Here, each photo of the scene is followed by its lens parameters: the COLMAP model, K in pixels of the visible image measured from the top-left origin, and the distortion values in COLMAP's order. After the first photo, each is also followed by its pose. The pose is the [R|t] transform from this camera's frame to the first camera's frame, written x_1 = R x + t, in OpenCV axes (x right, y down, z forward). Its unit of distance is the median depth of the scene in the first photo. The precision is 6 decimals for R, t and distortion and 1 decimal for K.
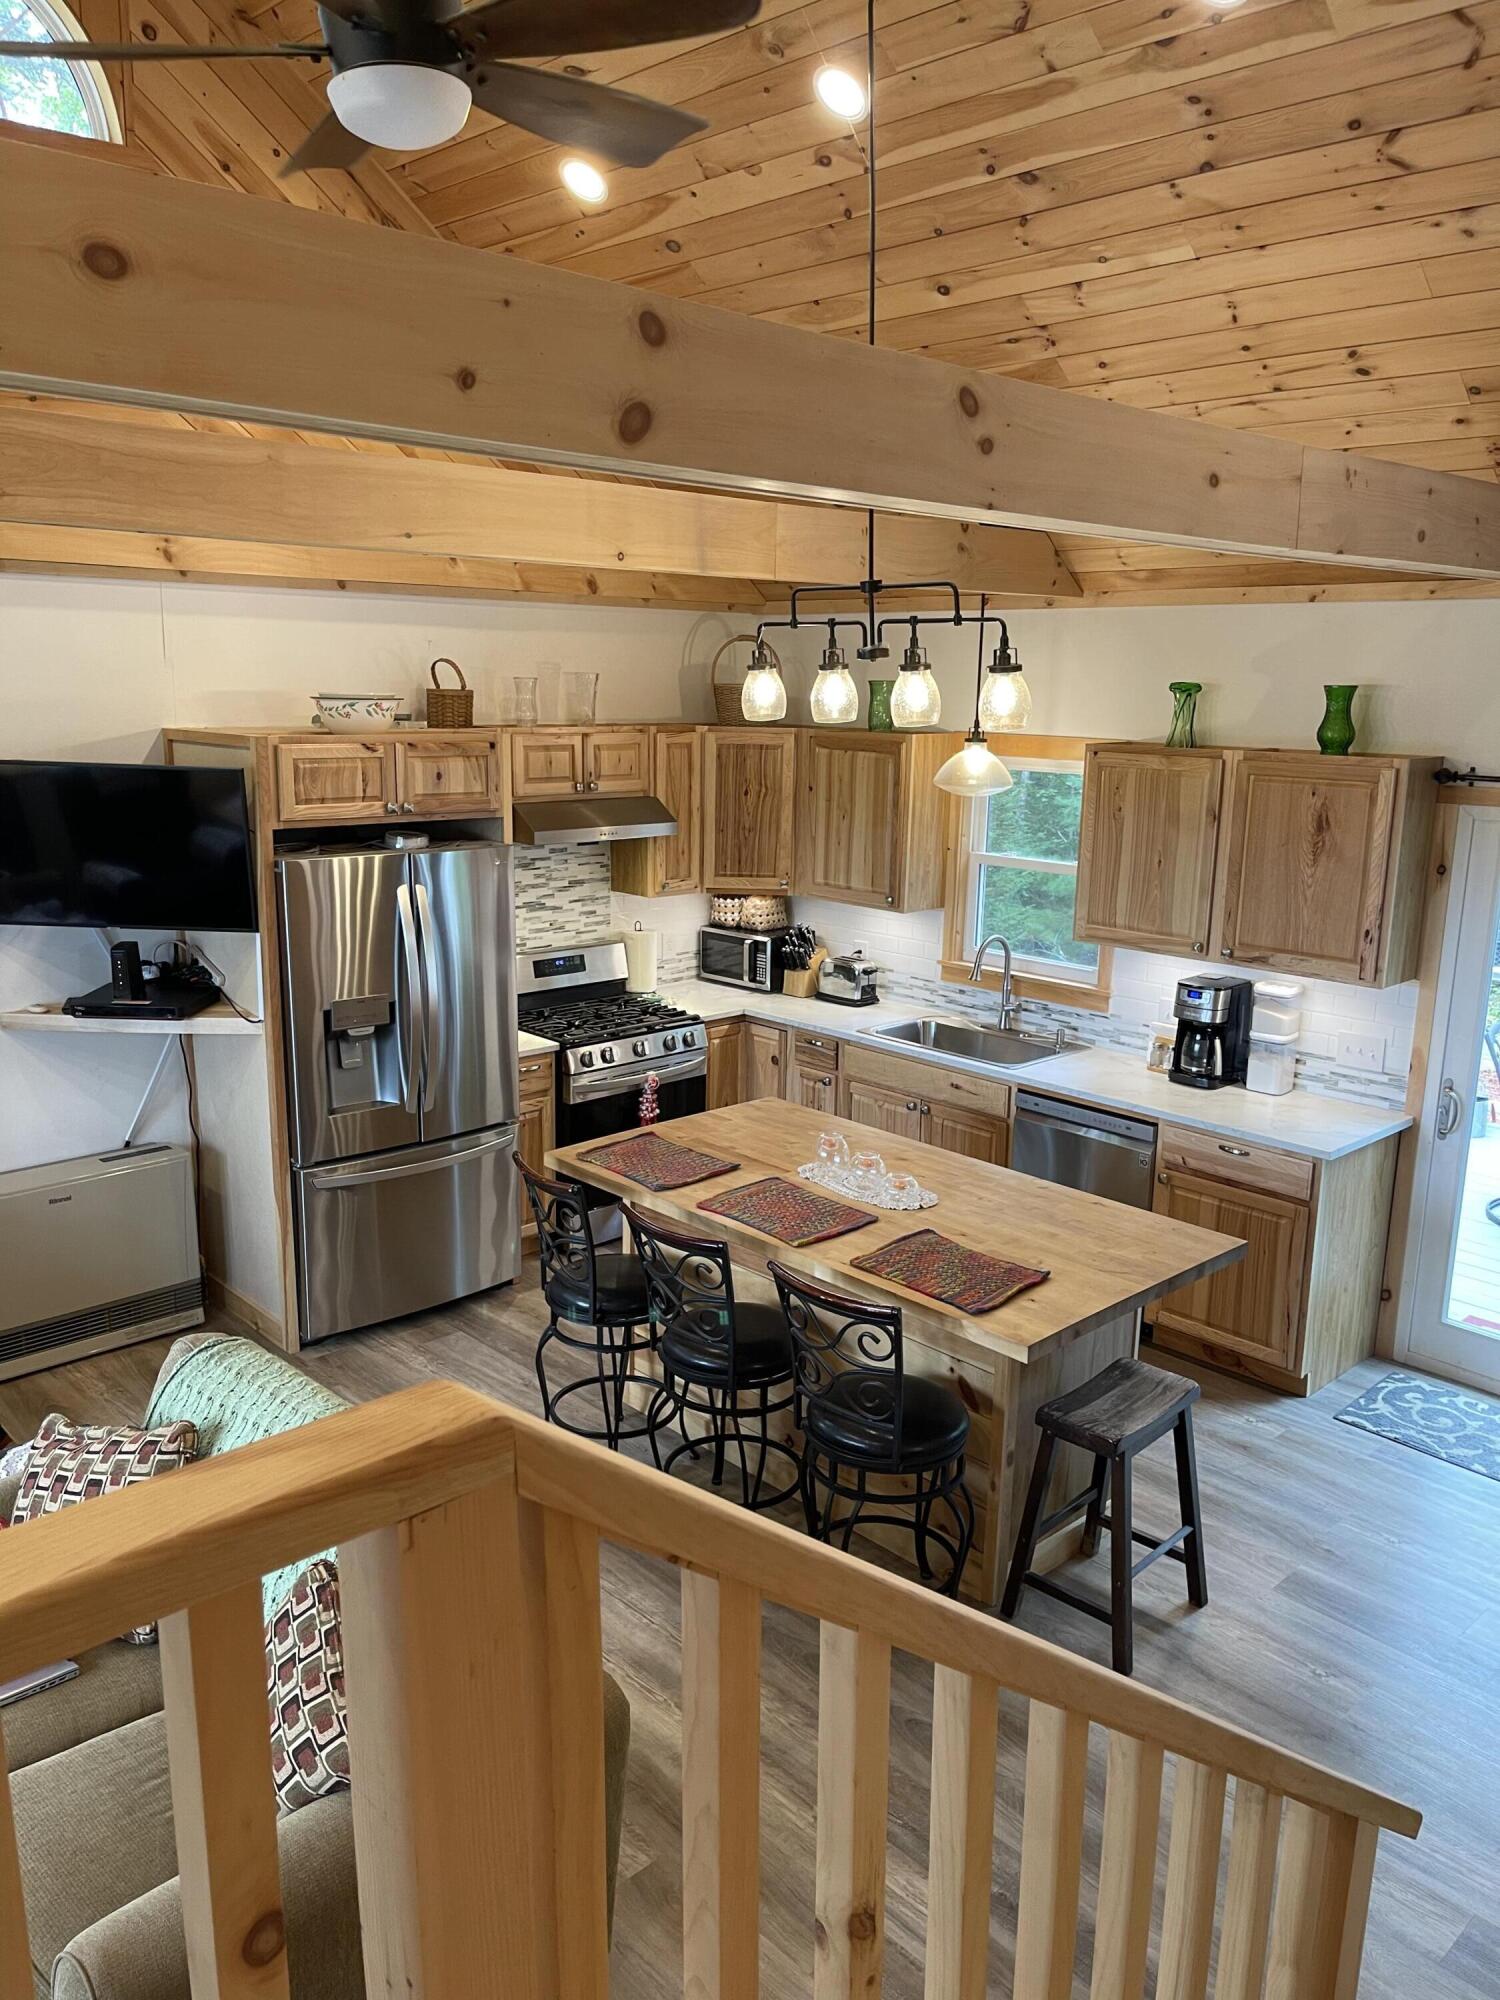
lens RADIAL K [[1505.5, 0, 750.0], [0, 1505.5, 1000.0], [0, 0, 1]] dist [0.067256, -0.100539]
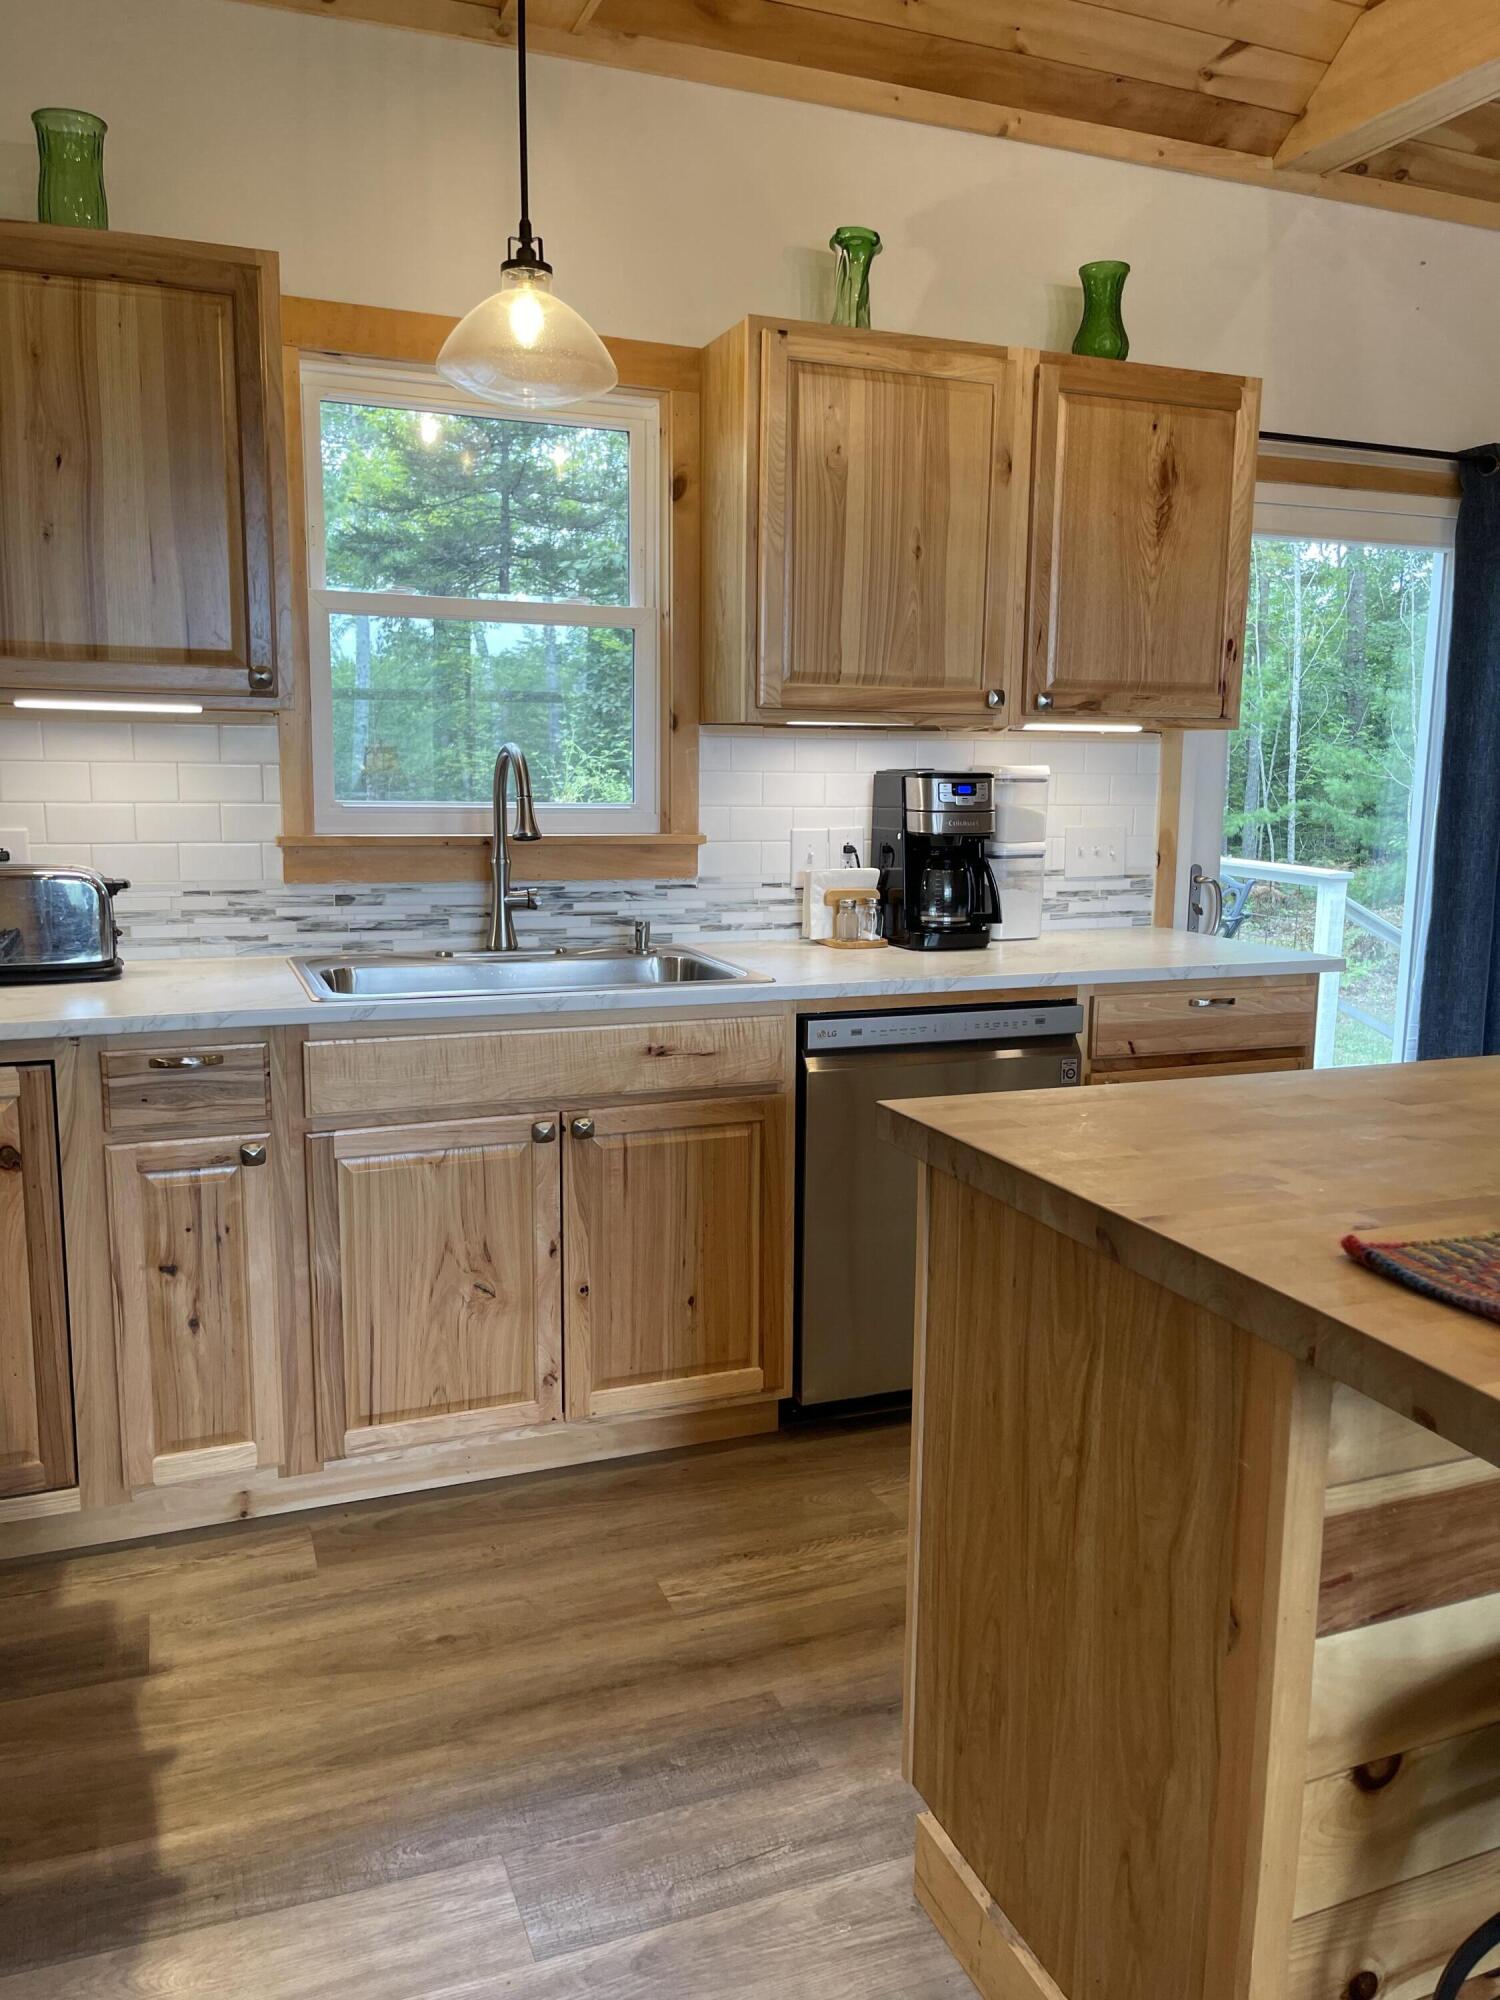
lens RADIAL K [[1505.5, 0, 750.0], [0, 1505.5, 1000.0], [0, 0, 1]] dist [0.067256, -0.100539]
pose [[0.362942, -0.154540, 0.918907, -0.250554], [0.192779, 0.977269, 0.088213, 0.007784], [-0.911652, 0.145130, 0.384484, 0.765190]]
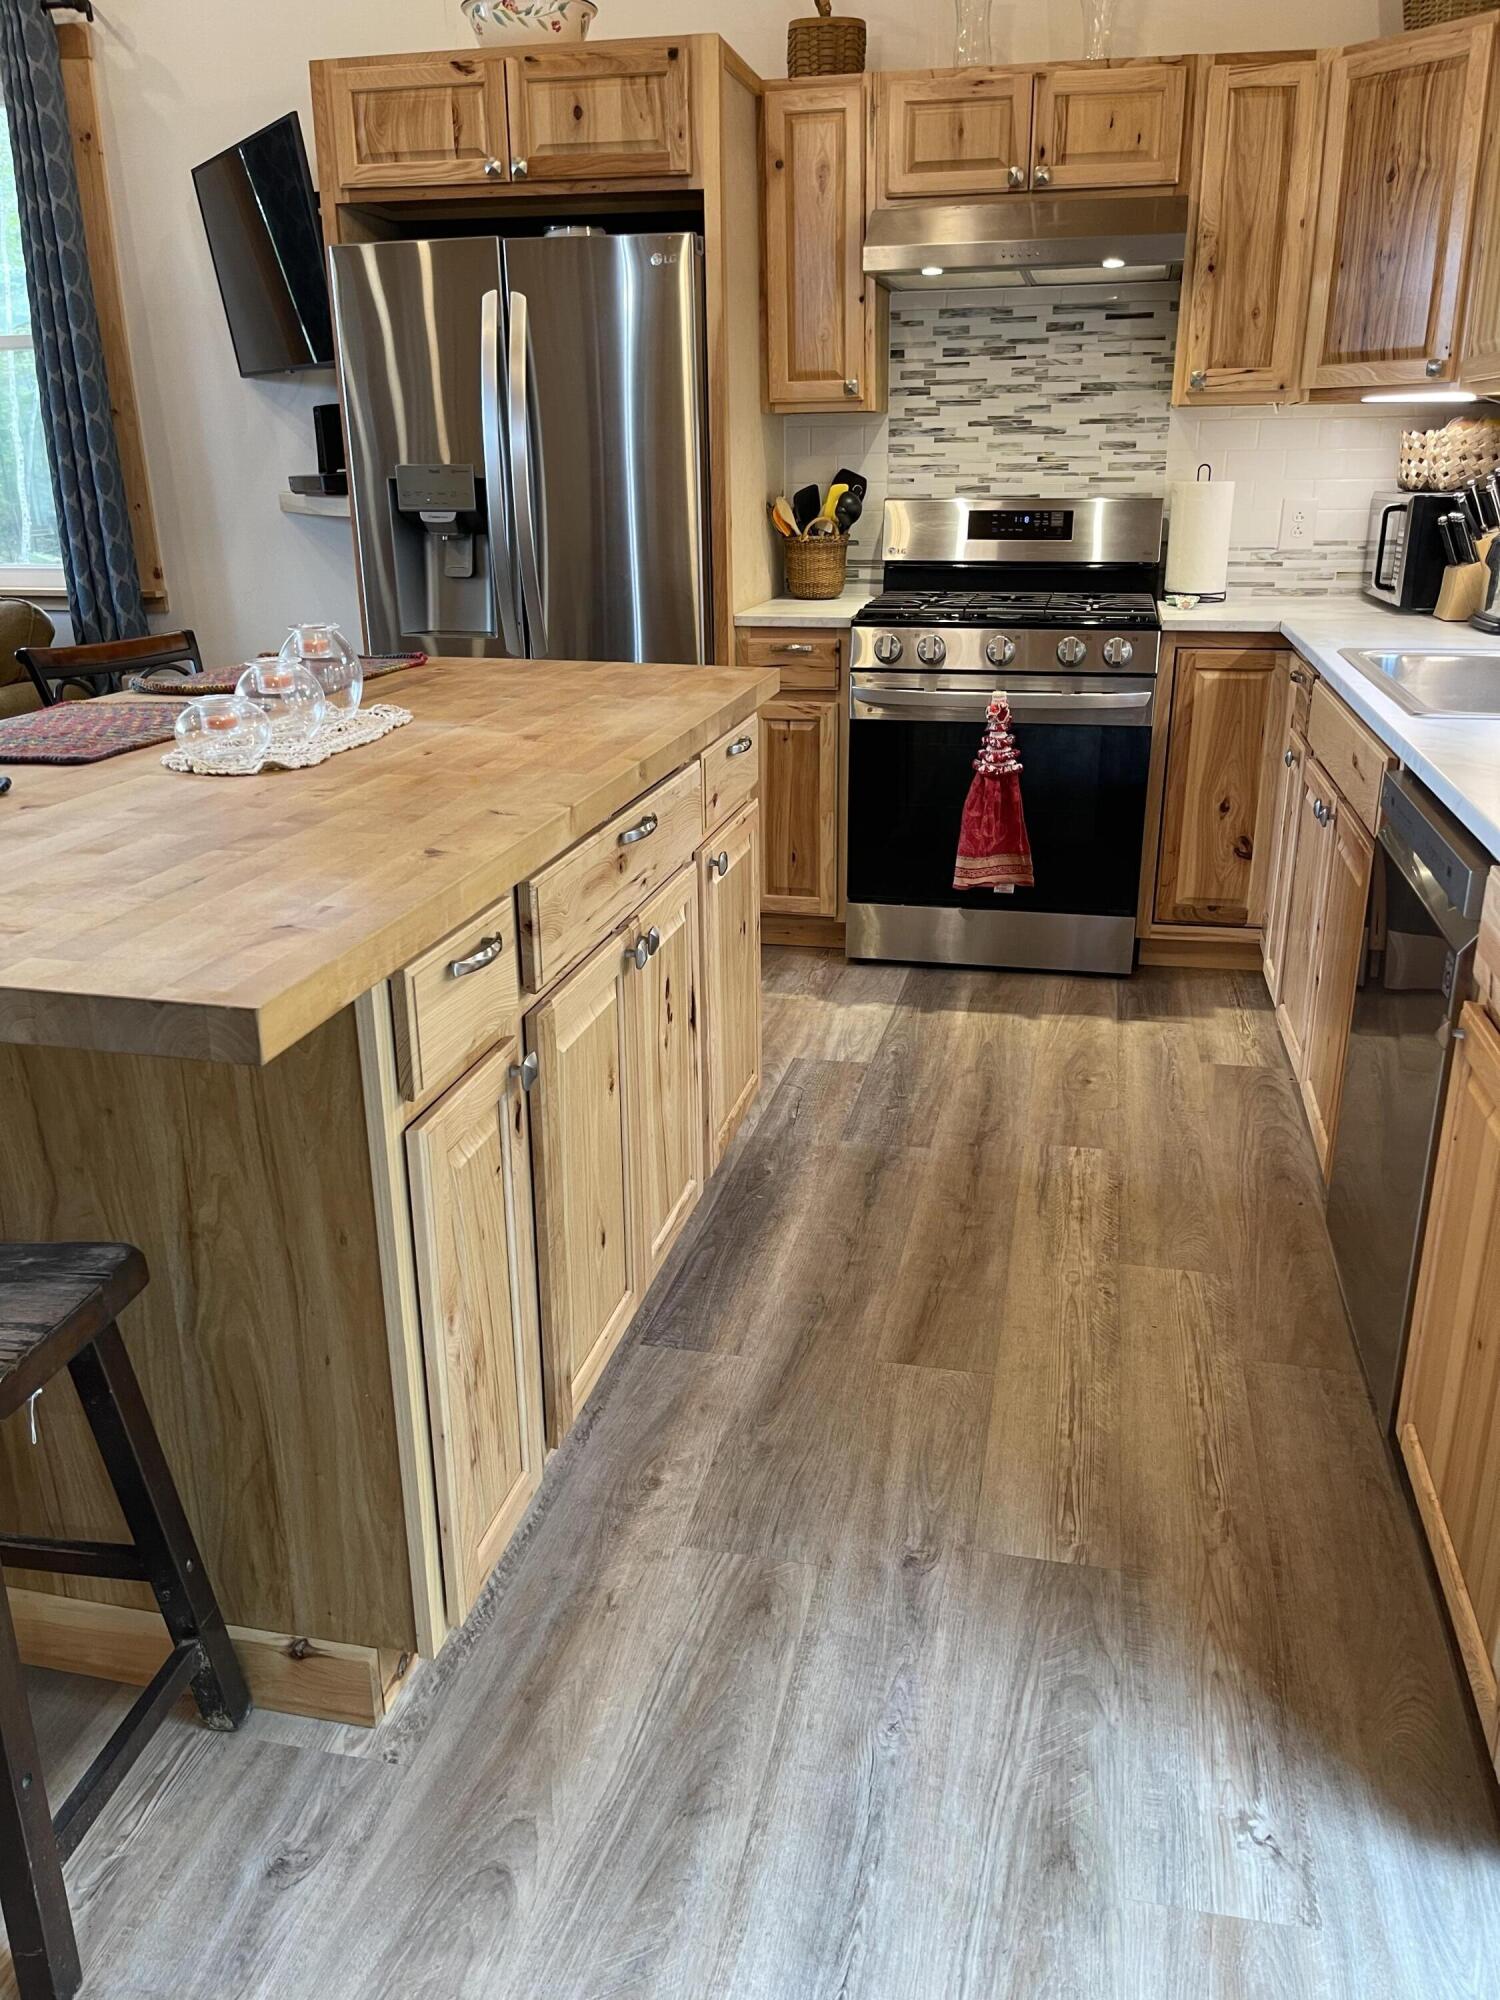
lens RADIAL K [[1505.5, 0, 750.0], [0, 1505.5, 1000.0], [0, 0, 1]] dist [0.067256, -0.100539]
pose [[0.561875, 0.256619, -0.786411, 0.370653], [-0.159289, 0.966438, 0.201556, 0.061127], [0.811741, 0.012017, 0.583894, 0.593940]]
